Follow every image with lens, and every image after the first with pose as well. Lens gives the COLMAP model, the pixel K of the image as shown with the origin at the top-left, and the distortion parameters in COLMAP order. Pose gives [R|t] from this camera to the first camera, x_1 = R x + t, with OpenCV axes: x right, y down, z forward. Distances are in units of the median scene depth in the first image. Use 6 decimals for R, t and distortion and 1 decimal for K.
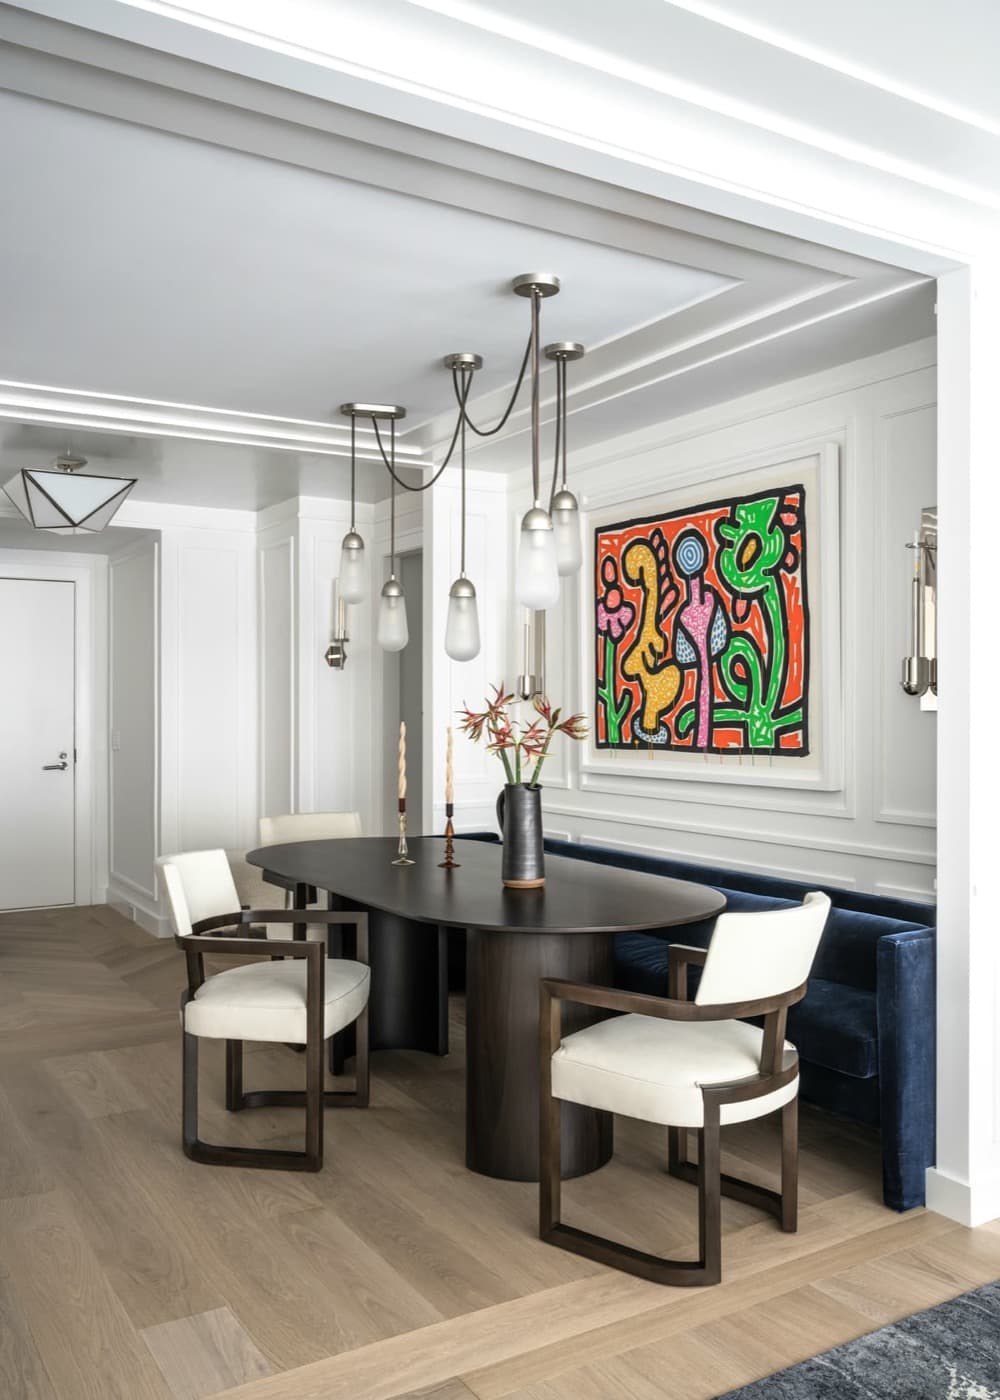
lens RADIAL K [[1181.2, 0, 504.2], [0, 1181.2, 706.9], [0, 0, 1]] dist [0.001848, 0.000050]
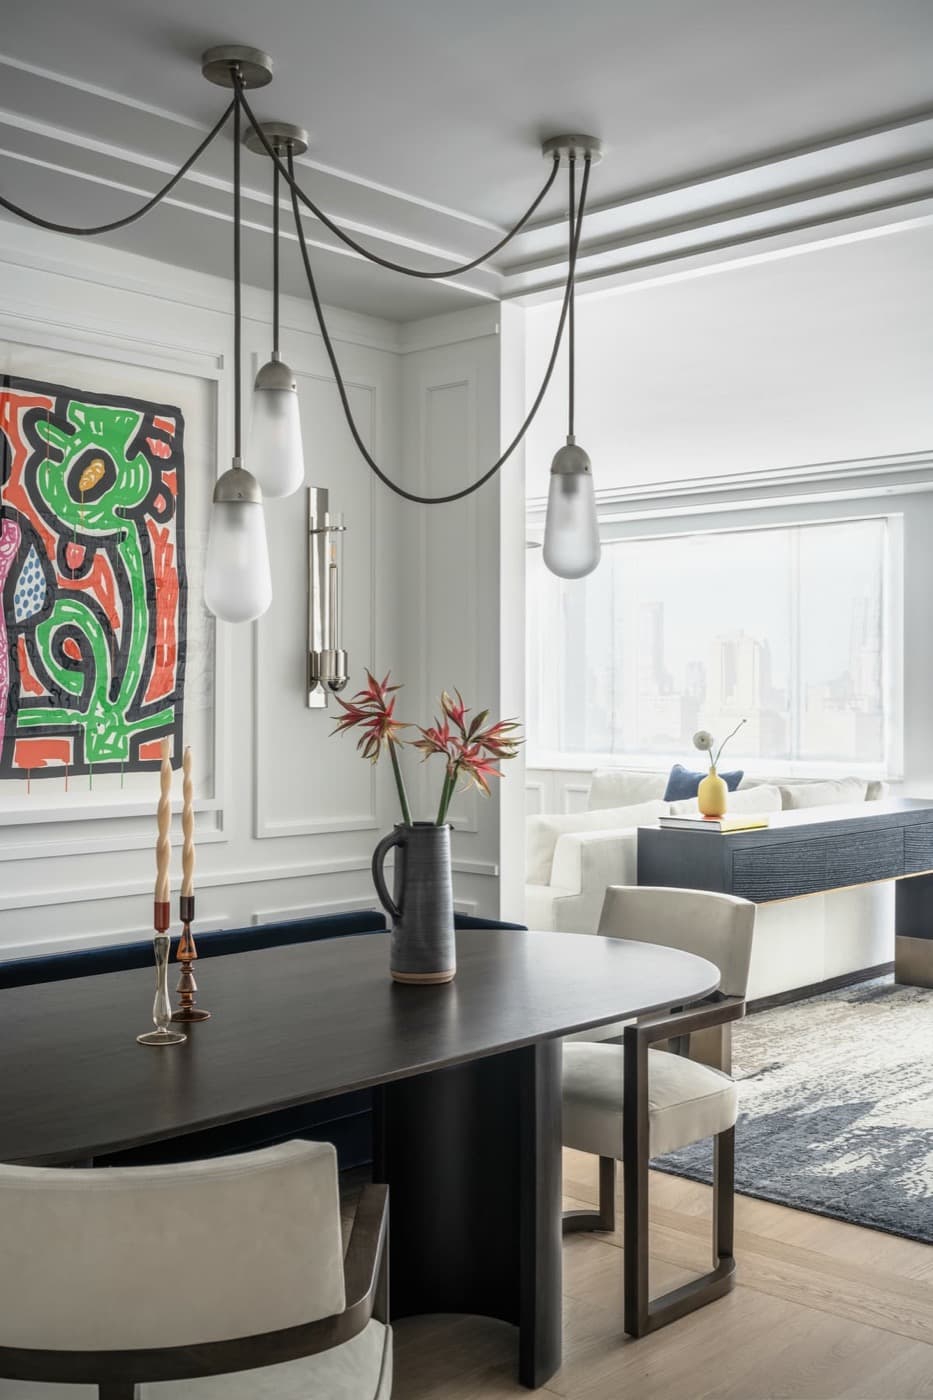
lens RADIAL K [[1496.2, 0, 466.5], [0, 1496.2, 700.0], [0, 0, 1]] dist [0.002351, -0.008267]
pose [[-0.267748, -0.006559, 0.963467, -0.664806], [-0.005266, 0.999972, 0.005345, -0.007994], [-0.963475, -0.003643, -0.267775, 0.999530]]
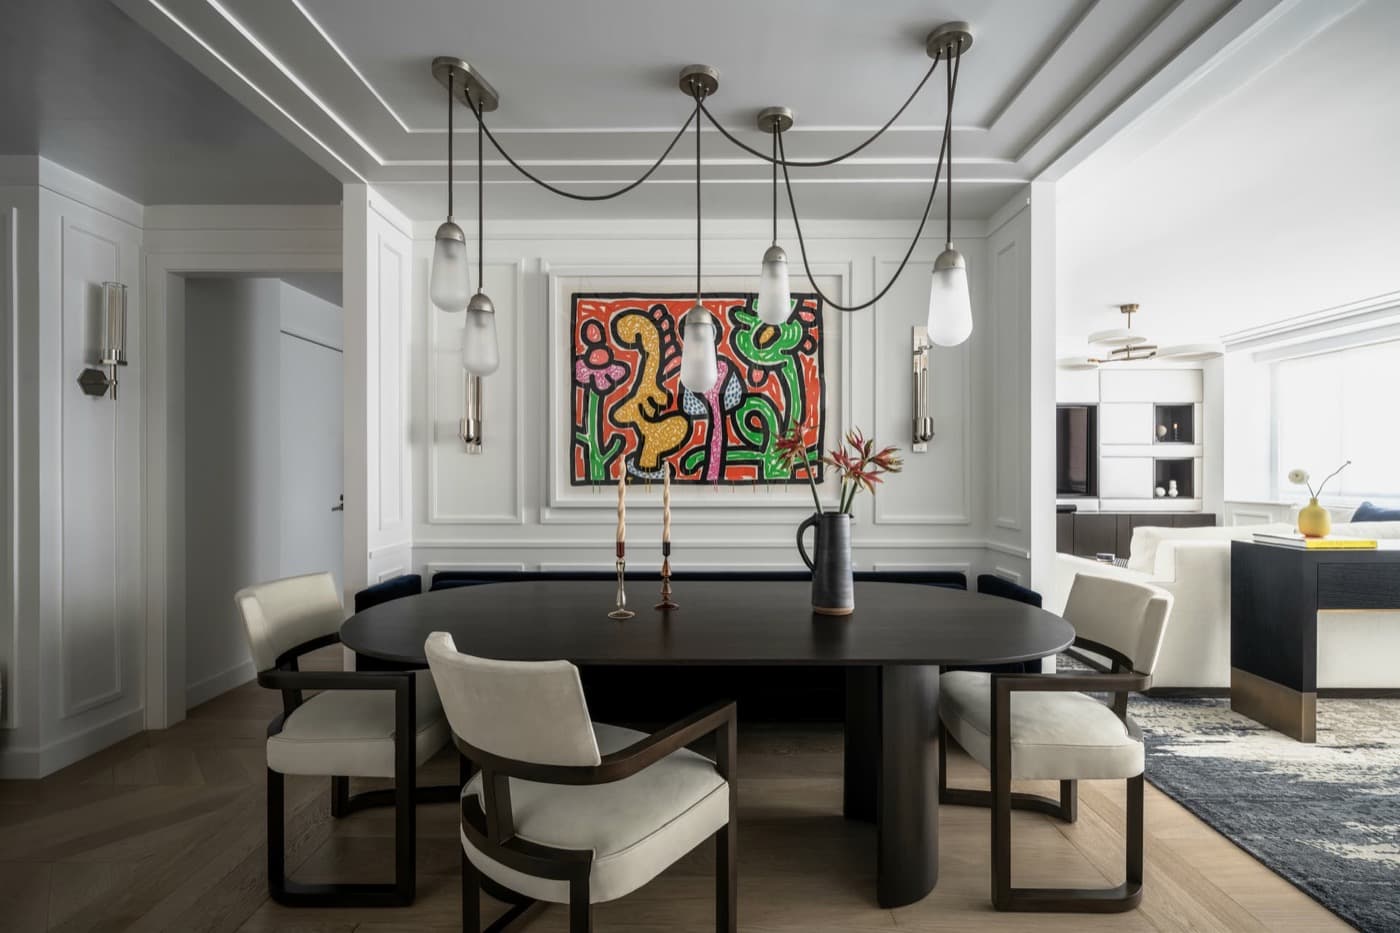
lens RADIAL K [[610.3, 0, 698.6], [0, 610.3, 469.0], [0, 0, 1]] dist [0.000163, 0.000267]
pose [[0.523694, -0.003304, 0.851900, -0.423437], [-0.000070, 0.999992, 0.003922, 0.019493], [-0.851906, -0.002113, 0.523690, 0.682877]]
